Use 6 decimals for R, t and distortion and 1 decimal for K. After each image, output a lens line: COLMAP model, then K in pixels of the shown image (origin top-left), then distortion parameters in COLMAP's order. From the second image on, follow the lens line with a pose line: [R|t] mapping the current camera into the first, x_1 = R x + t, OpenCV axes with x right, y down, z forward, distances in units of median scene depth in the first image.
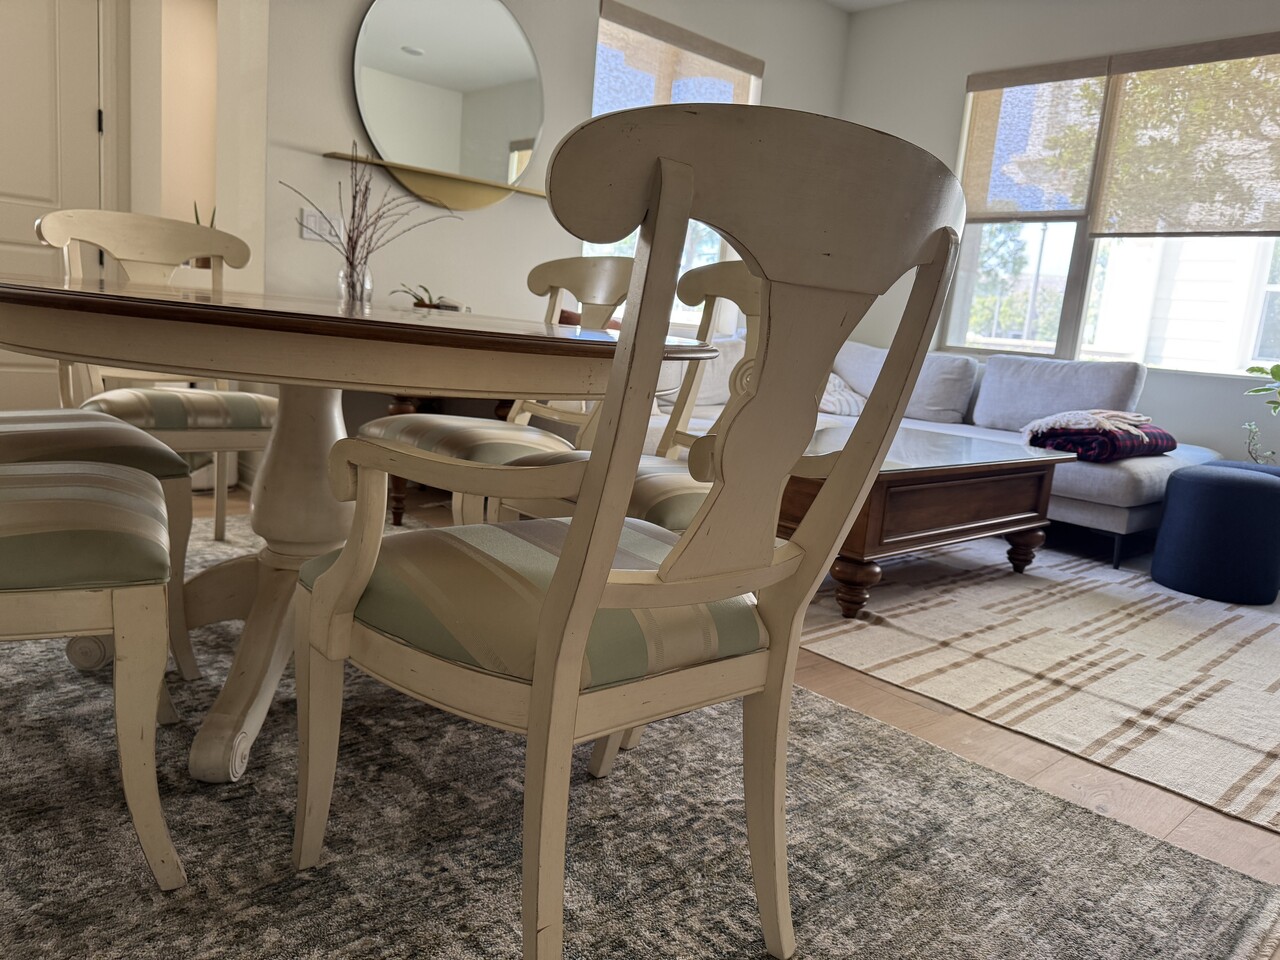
lens RADIAL K [[905.0, 0, 645.2], [0, 905.0, 477.5], [0, 0, 1]] dist [0.004683, -0.001943]
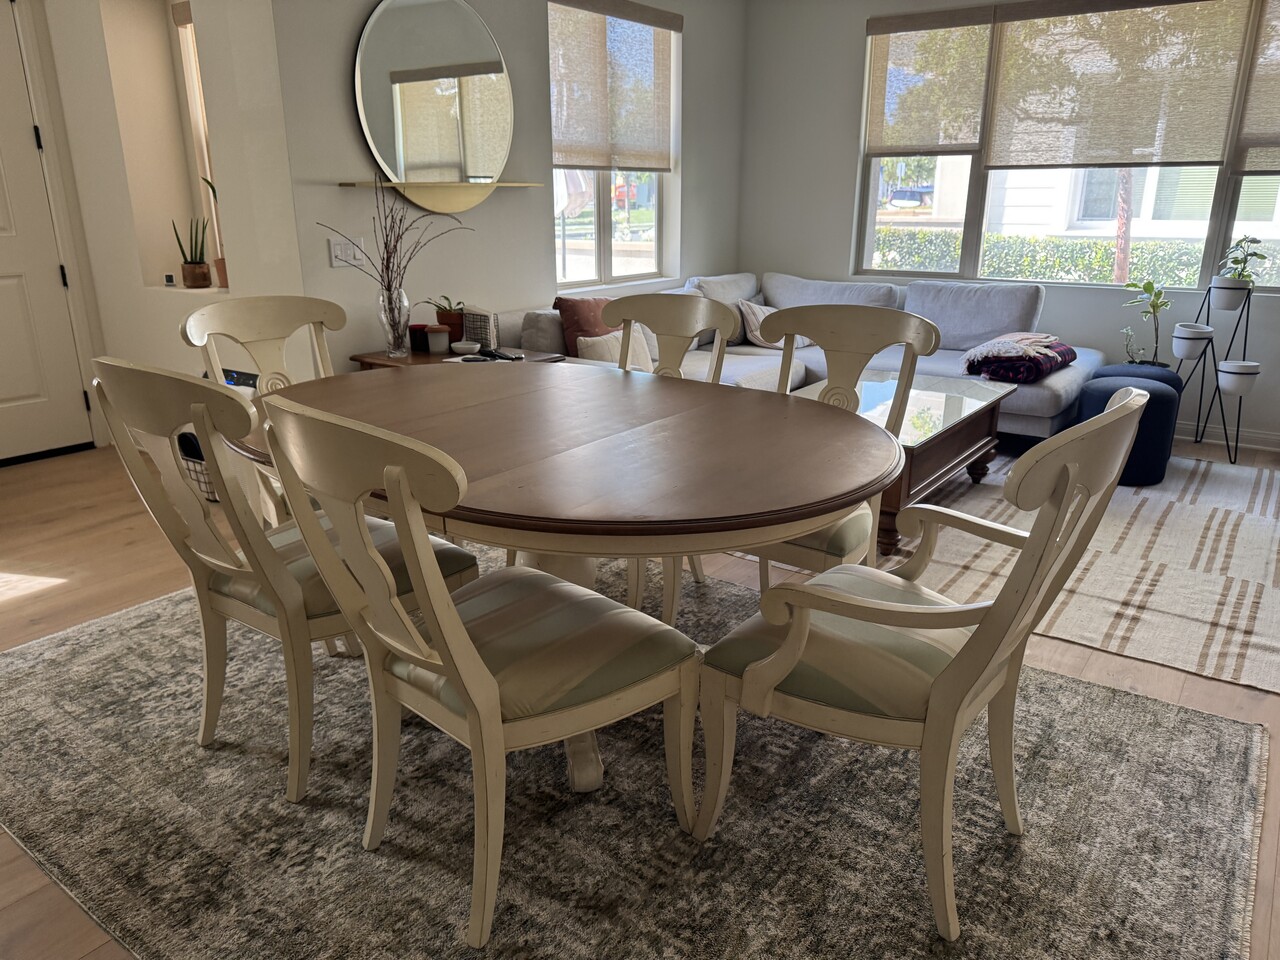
lens RADIAL K [[907.8, 0, 645.3], [0, 907.8, 469.1], [0, 0, 1]] dist [0.030921, -0.028414]
pose [[0.977275, -0.138531, 0.160448, -0.353529], [0.115940, 0.982977, 0.142524, -0.222645], [-0.177460, -0.120683, 0.976700, -0.212602]]
